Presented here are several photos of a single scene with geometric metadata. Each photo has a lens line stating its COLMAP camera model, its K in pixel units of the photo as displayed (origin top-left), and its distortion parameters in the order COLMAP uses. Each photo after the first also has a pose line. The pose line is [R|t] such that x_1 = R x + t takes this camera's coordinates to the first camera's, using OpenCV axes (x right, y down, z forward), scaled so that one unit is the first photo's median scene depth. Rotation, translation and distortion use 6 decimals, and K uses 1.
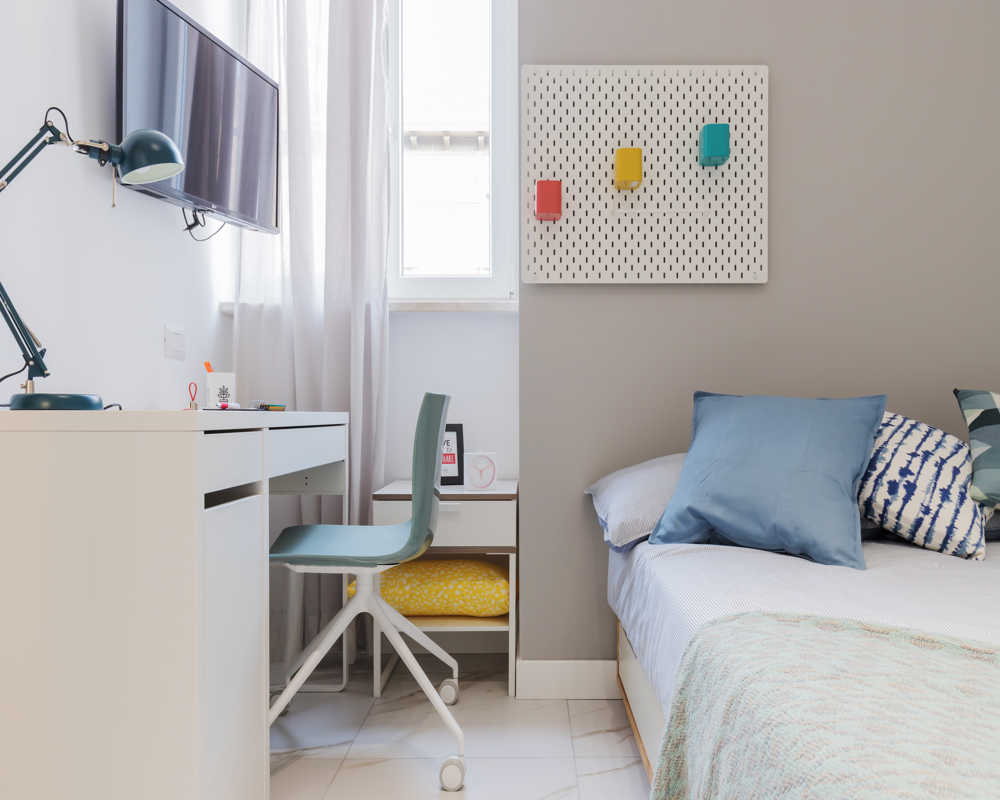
lens RADIAL K [[714.5, 0, 539.7], [0, 714.5, 423.7], [0, 0, 1]] dist [0.005187, -0.012305]
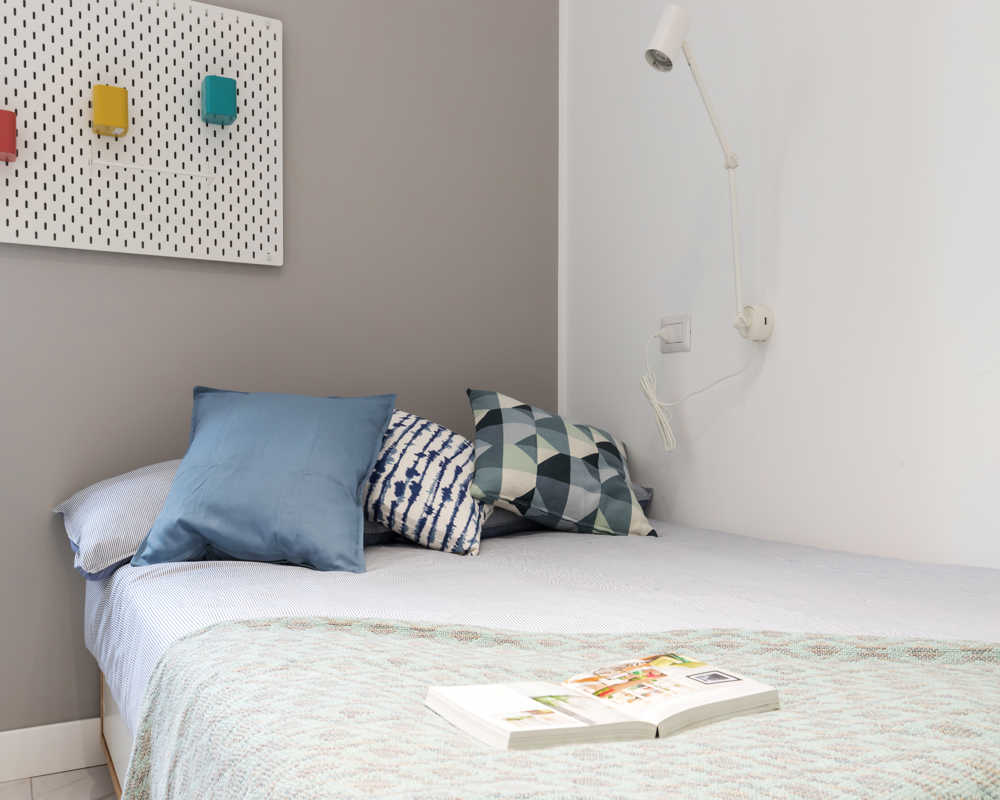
lens RADIAL K [[878.2, 0, 503.0], [0, 878.2, 432.2], [0, 0, 1]] dist [0.002318, 0.002348]
pose [[0.874615, -0.006265, 0.484778, 0.028295], [0.002370, 0.999960, 0.008647, 0.001423], [-0.484813, -0.006414, 0.874594, -0.096914]]
